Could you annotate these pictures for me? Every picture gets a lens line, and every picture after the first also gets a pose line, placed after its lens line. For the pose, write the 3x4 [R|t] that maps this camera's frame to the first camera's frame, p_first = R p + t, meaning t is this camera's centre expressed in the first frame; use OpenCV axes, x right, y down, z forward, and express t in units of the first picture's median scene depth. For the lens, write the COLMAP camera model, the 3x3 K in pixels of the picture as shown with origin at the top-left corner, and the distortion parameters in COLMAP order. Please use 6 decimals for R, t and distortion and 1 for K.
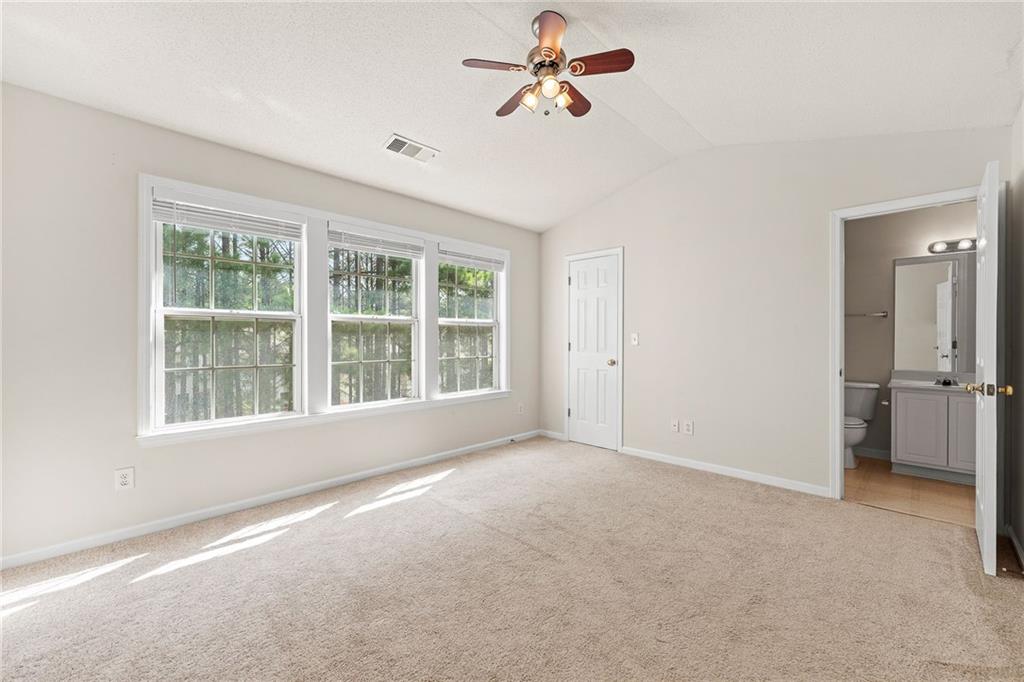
lens RADIAL K [[409.2, 0, 519.4], [0, 409.2, 342.0], [0, 0, 1]] dist [-0.002116, -0.000078]
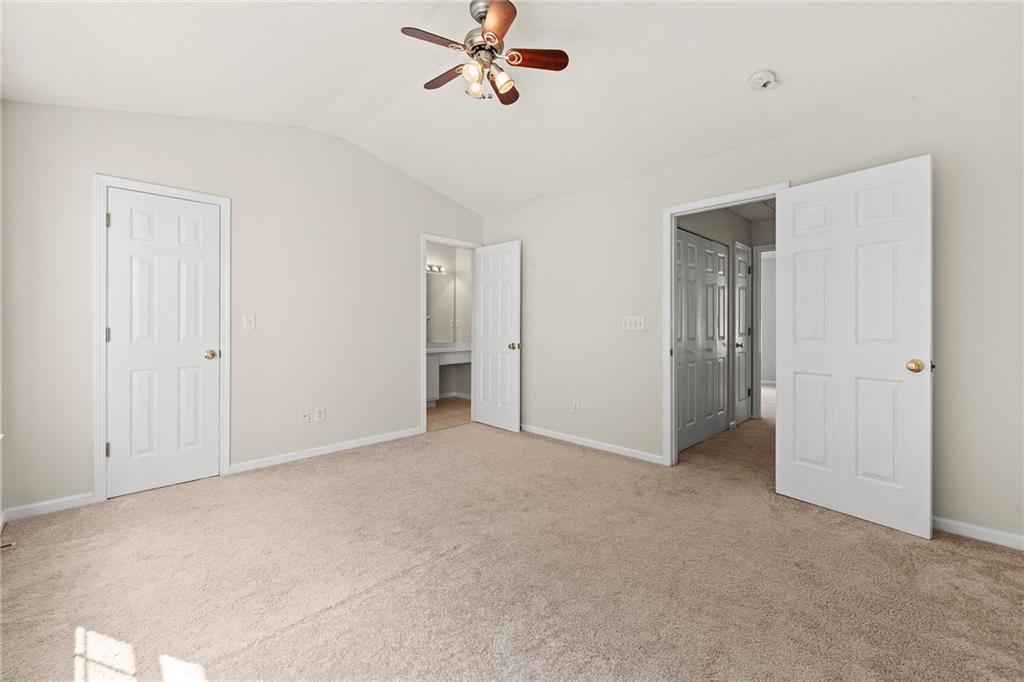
lens RADIAL K [[402.0, 0, 510.8], [0, 402.0, 322.9], [0, 0, 1]] dist [0.000378, 0.000069]
pose [[0.049549, 0.005714, 0.998755, -0.519760], [0.014025, 0.999881, -0.006417, 0.008412], [-0.998673, 0.014325, 0.049463, 0.511546]]
